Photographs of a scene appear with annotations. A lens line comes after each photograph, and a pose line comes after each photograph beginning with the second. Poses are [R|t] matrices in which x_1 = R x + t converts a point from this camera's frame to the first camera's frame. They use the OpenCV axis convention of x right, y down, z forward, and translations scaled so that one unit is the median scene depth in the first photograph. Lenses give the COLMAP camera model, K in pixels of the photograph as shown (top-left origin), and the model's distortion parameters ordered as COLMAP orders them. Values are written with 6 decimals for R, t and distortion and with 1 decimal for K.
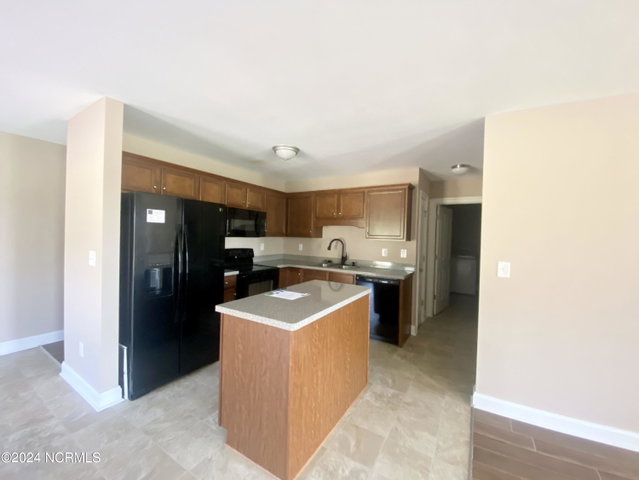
lens RADIAL K [[259.8, 0, 319.5], [0, 259.8, 240.0], [0, 0, 1]] dist [-0.025936, -0.000079]
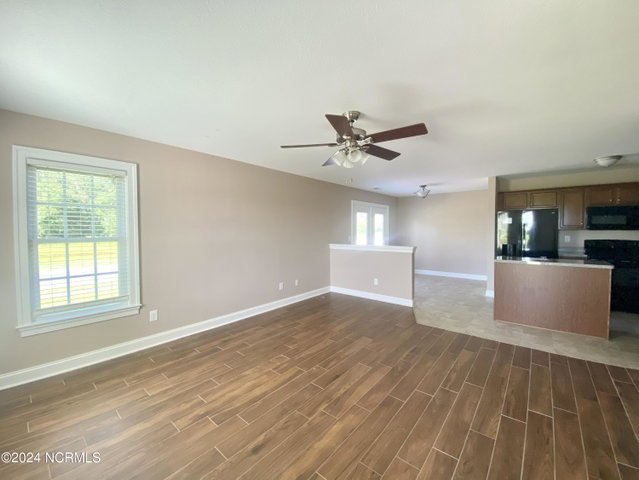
lens RADIAL K [[259.8, 0, 319.5], [0, 259.8, 240.0], [0, 0, 1]] dist [-0.025936, -0.000079]
pose [[-0.161234, 0.014260, -0.986813, 2.450294], [-0.004318, 0.999876, 0.015154, 0.058884], [0.986907, 0.006704, -0.161153, -0.367714]]
